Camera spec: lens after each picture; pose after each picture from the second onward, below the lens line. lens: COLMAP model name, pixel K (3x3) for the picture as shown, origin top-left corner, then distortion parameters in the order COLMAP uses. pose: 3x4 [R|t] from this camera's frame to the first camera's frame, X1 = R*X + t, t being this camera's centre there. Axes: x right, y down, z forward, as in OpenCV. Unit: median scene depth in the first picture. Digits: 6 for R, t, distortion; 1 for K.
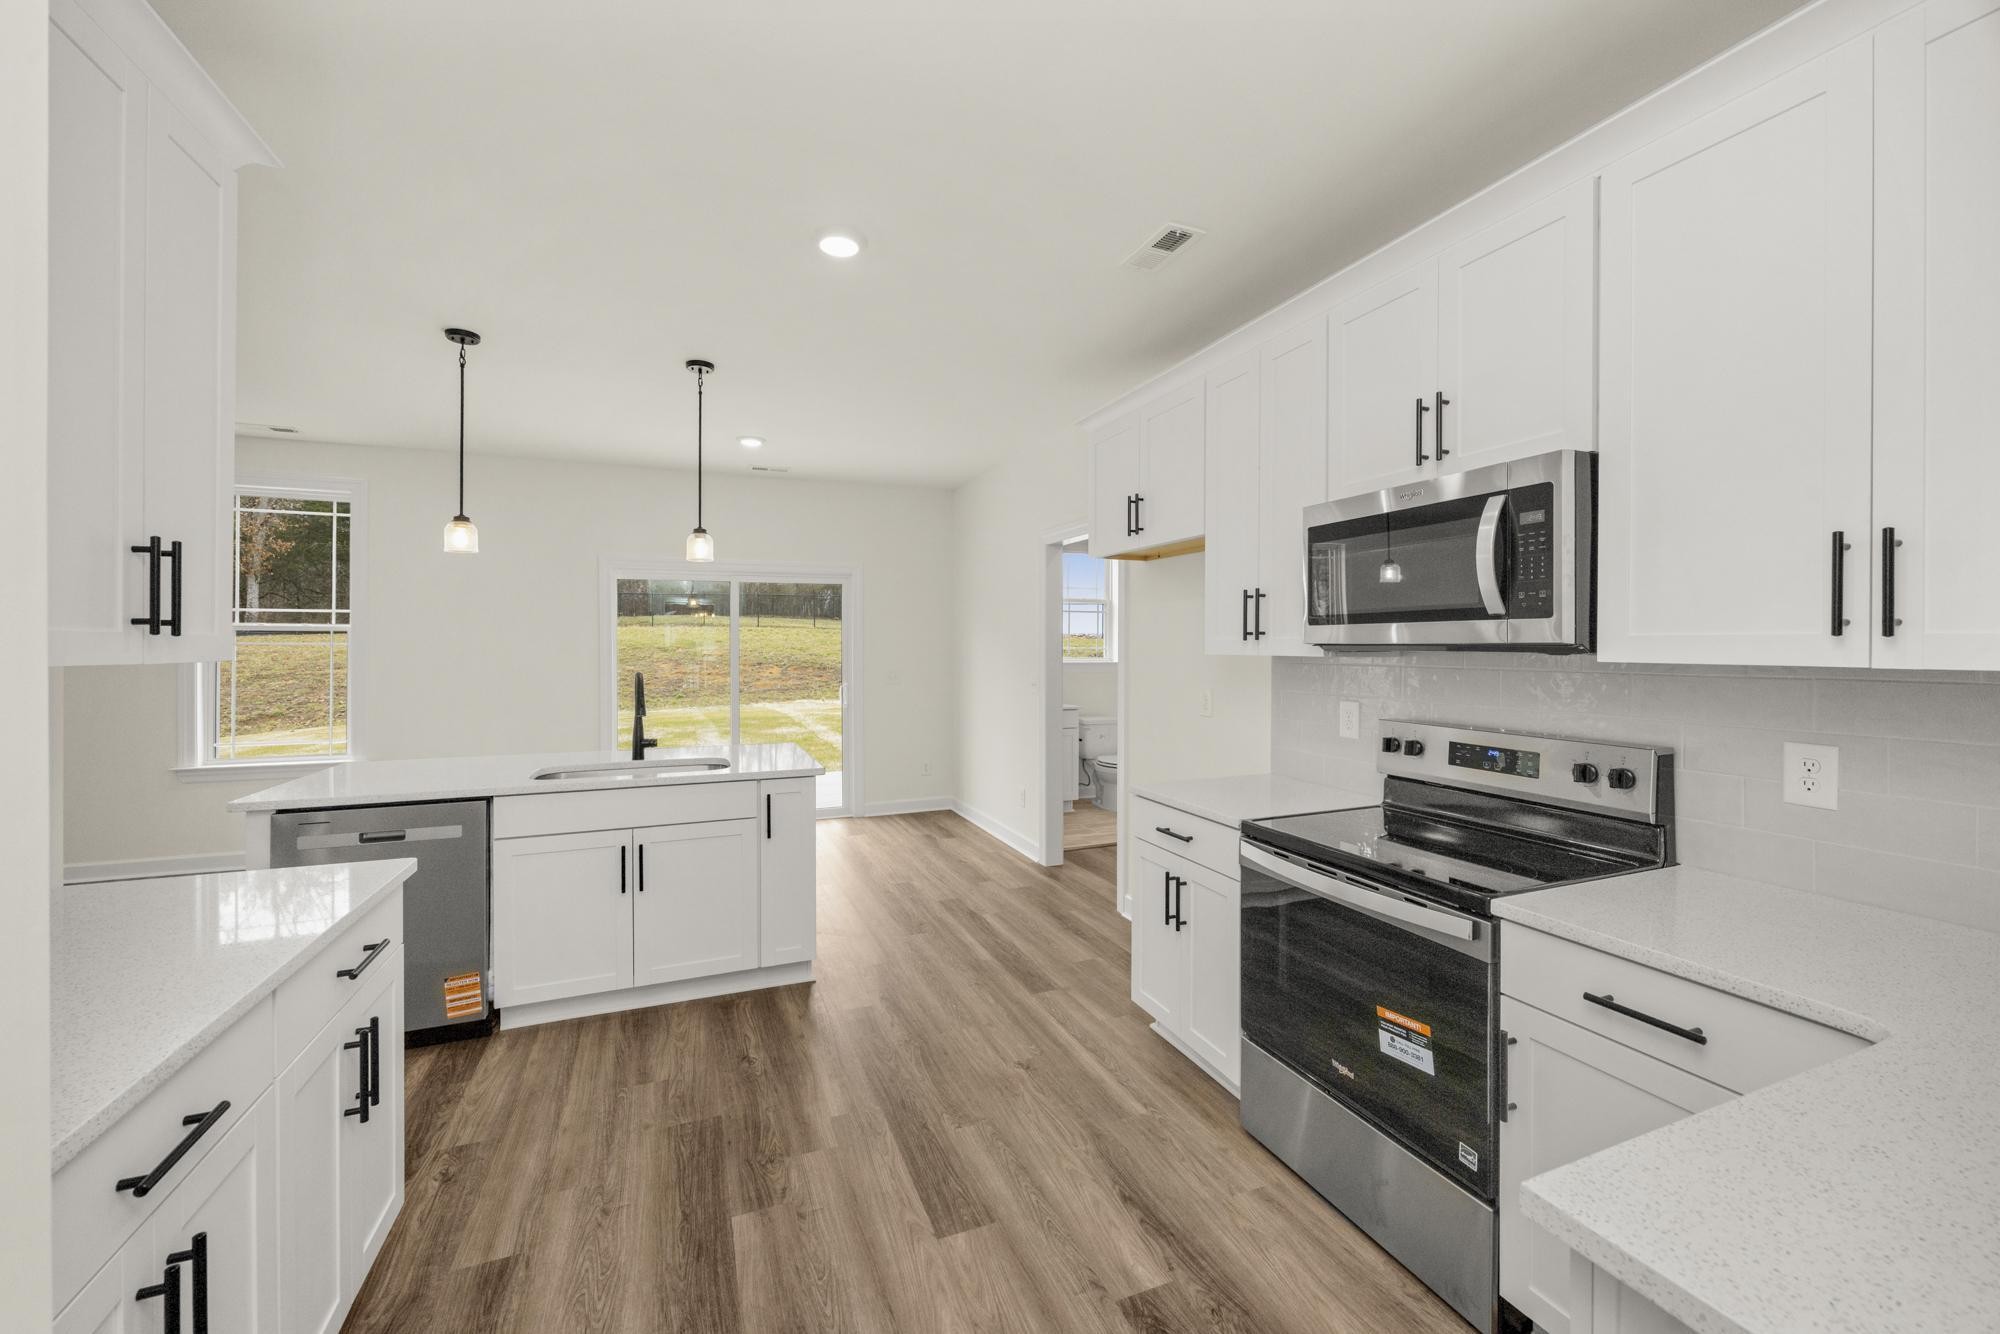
lens RADIAL K [[791.6, 0, 1000.0], [0, 791.6, 667.0], [0, 0, 1]] dist [0.008618, 0.000045]
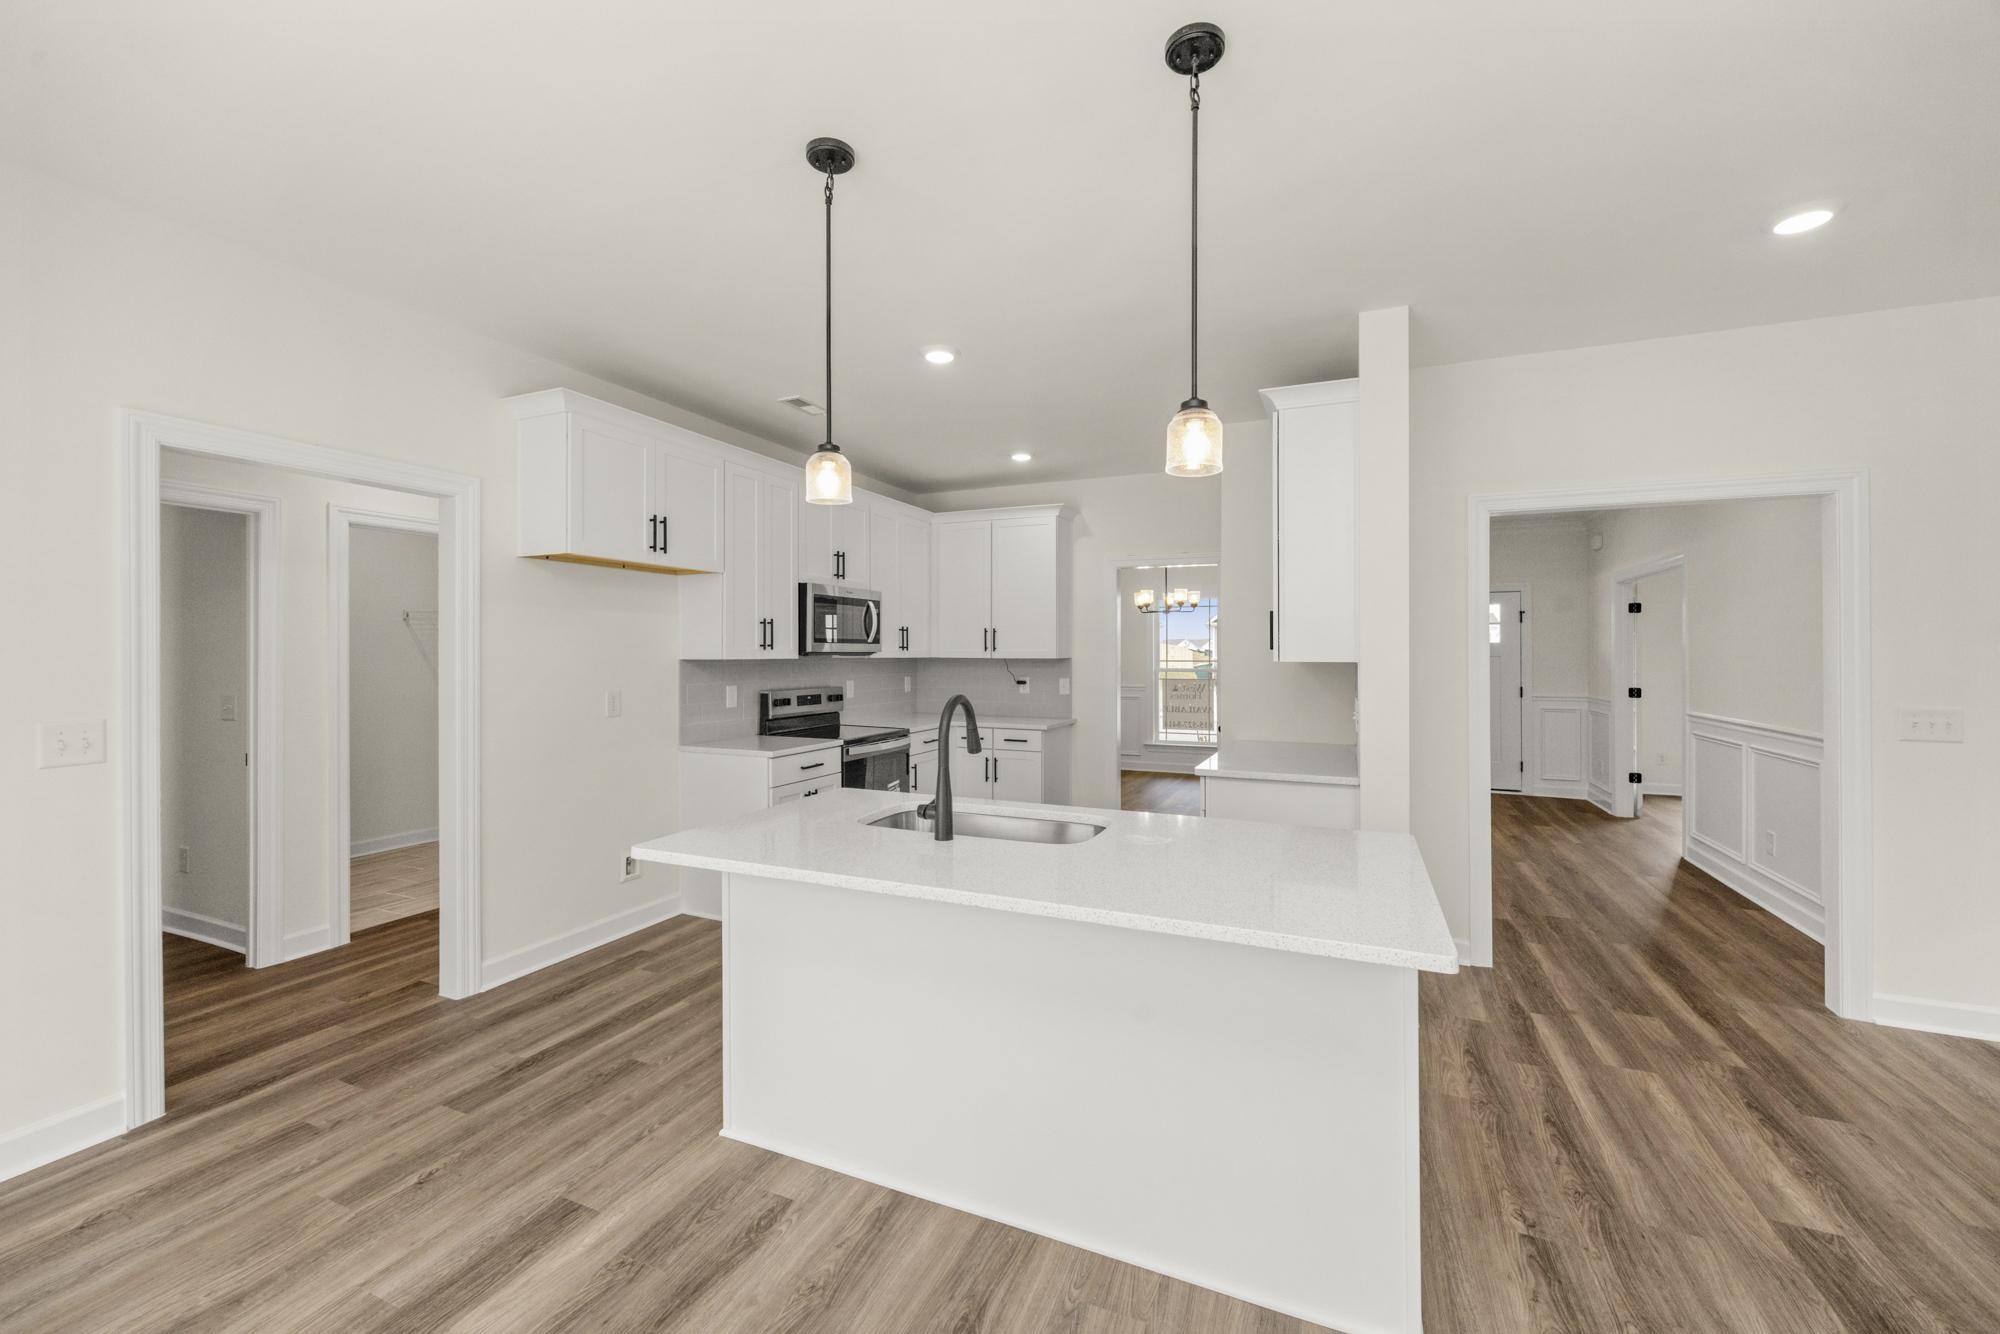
lens RADIAL K [[791.6, 0, 1000.0], [0, 791.6, 667.0], [0, 0, 1]] dist [0.008618, 0.000045]
pose [[-0.699091, -0.017456, 0.714820, -0.881090], [0.017007, 0.999013, 0.041029, -0.042981], [-0.714830, 0.040840, -0.698104, 1.324424]]
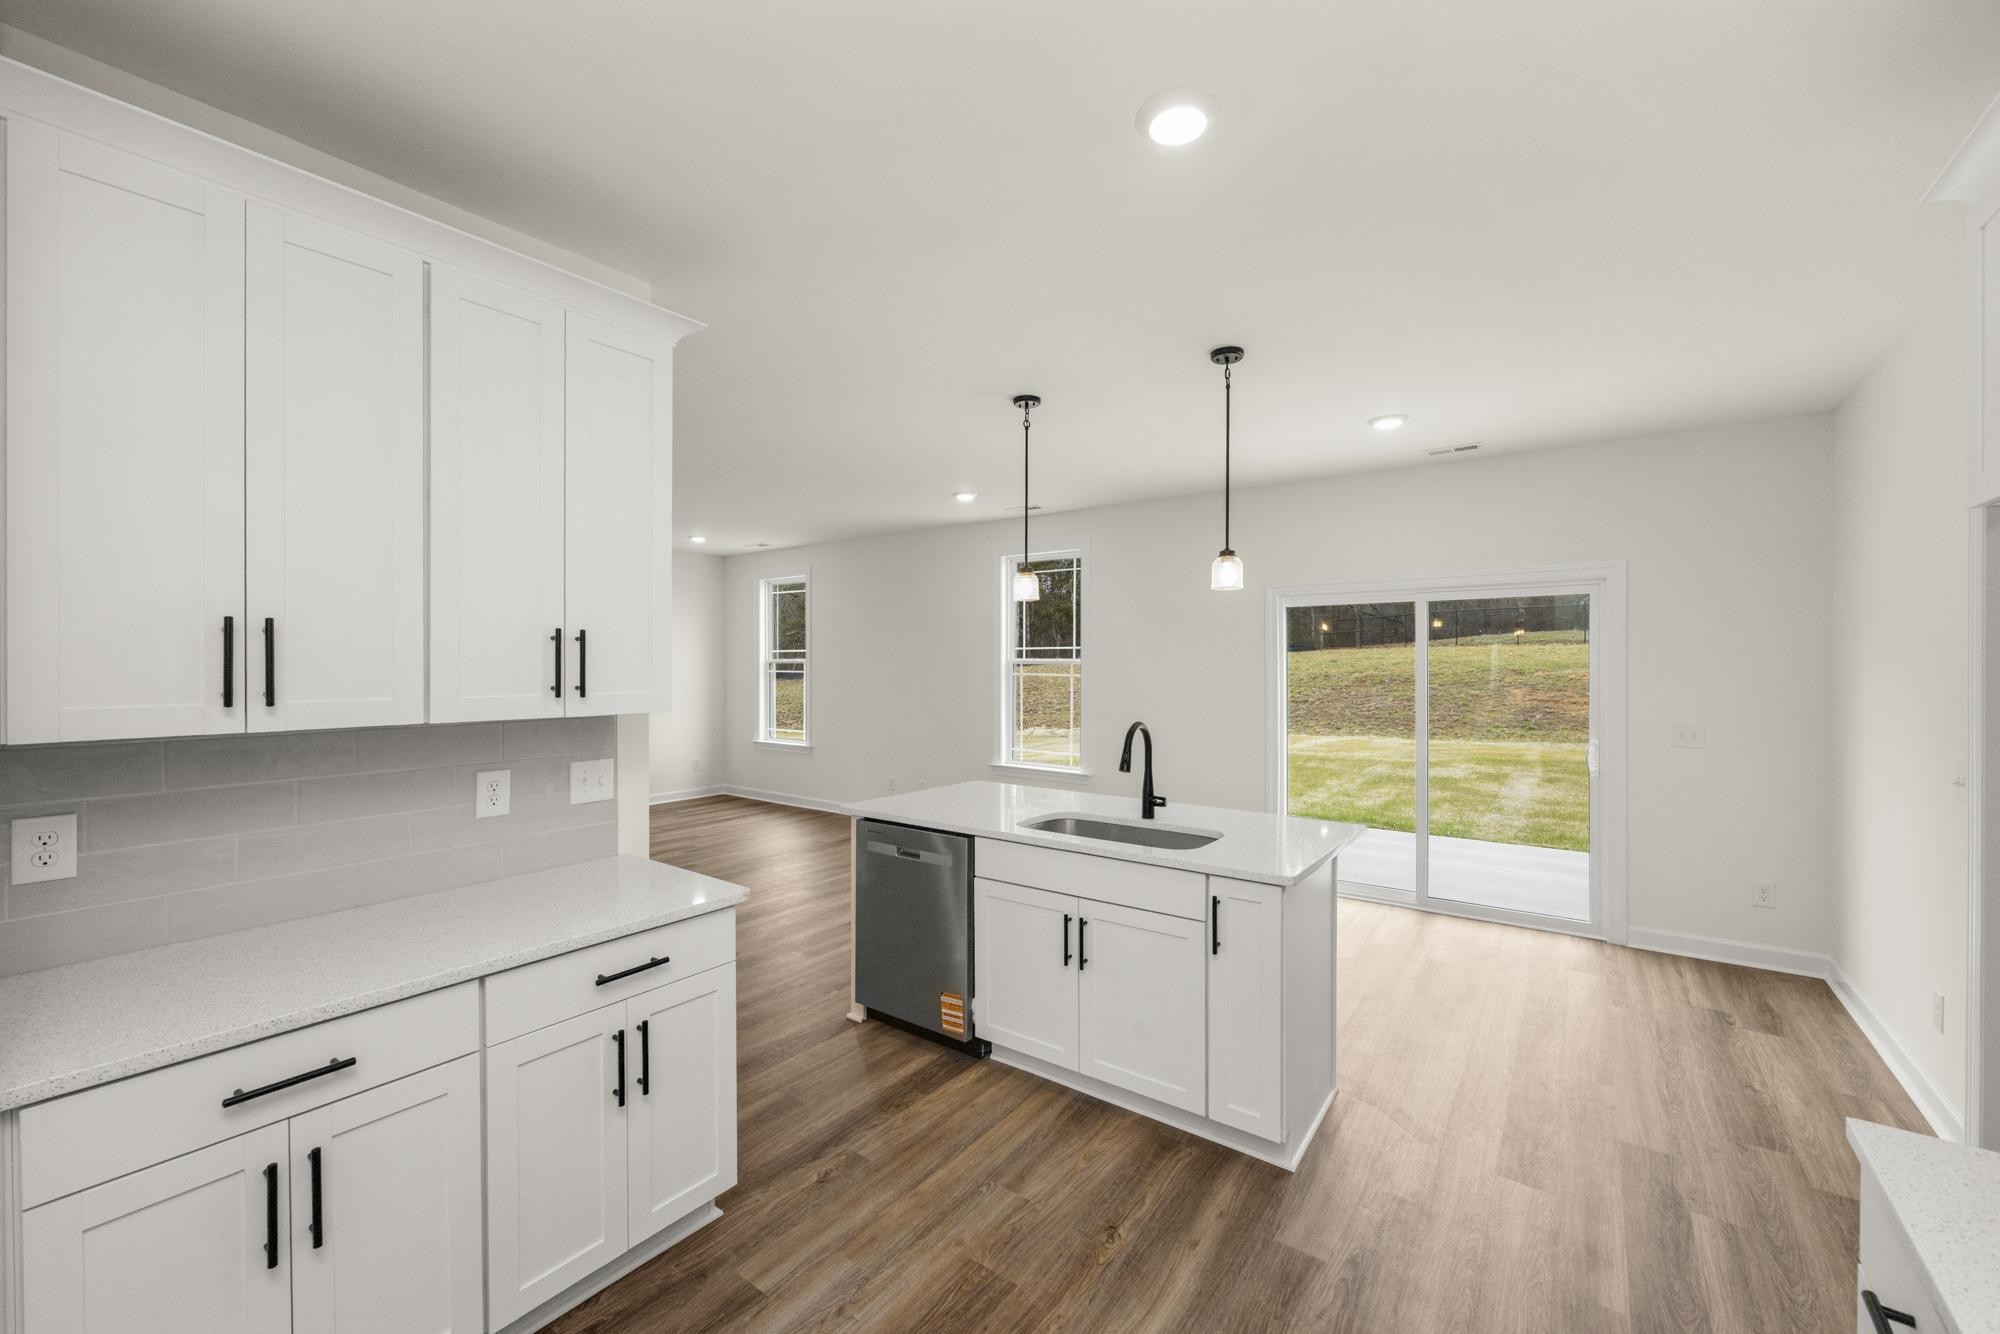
lens RADIAL K [[806.3, 0, 973.1], [0, 806.3, 665.5], [0, 0, 1]] dist [-0.001020, 0.000184]
pose [[0.510798, 0.002387, -0.859698, 0.219220], [-0.024076, 0.999644, -0.011530, -0.037660], [0.859364, 0.026587, 0.510673, 0.347482]]
